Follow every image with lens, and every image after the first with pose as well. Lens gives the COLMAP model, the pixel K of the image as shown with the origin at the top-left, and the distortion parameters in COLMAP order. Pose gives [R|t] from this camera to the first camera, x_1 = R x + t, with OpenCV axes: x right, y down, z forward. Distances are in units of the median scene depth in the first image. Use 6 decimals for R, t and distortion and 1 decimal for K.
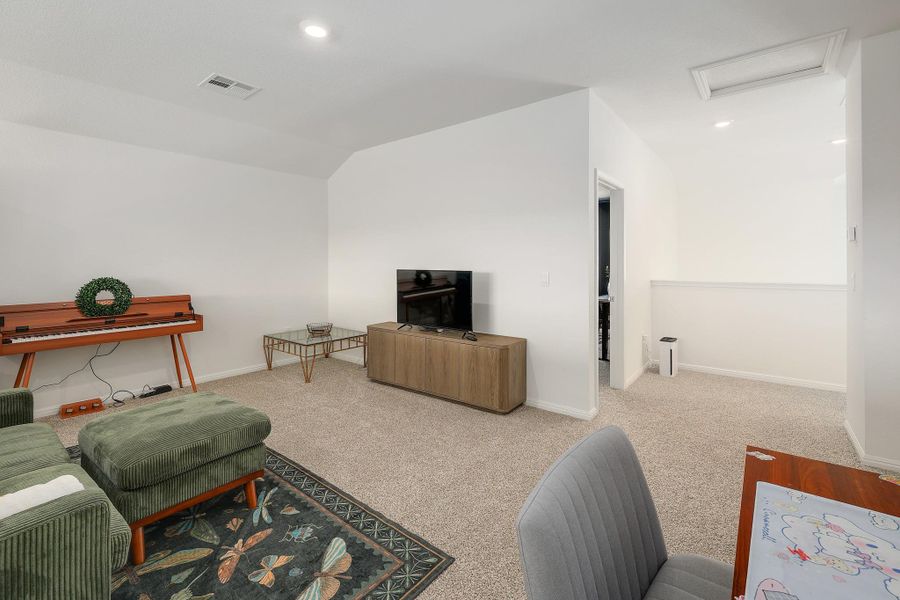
lens RADIAL K [[390.4, 0, 448.4], [0, 390.4, 273.4], [0, 0, 1]] dist [-0.001082, -0.000162]
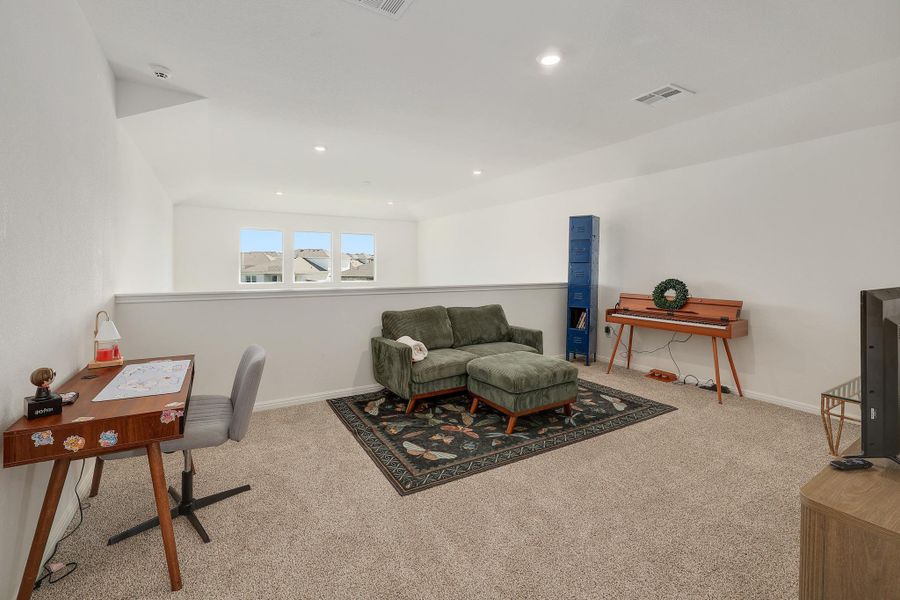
lens RADIAL K [[390.4, 0, 448.4], [0, 390.4, 273.4], [0, 0, 1]] dist [-0.001082, -0.000162]
pose [[-0.346641, 0.016540, -0.937852, 0.853484], [-0.027587, 0.999232, 0.027819, -0.035566], [0.937592, 0.035516, -0.345919, 1.146486]]
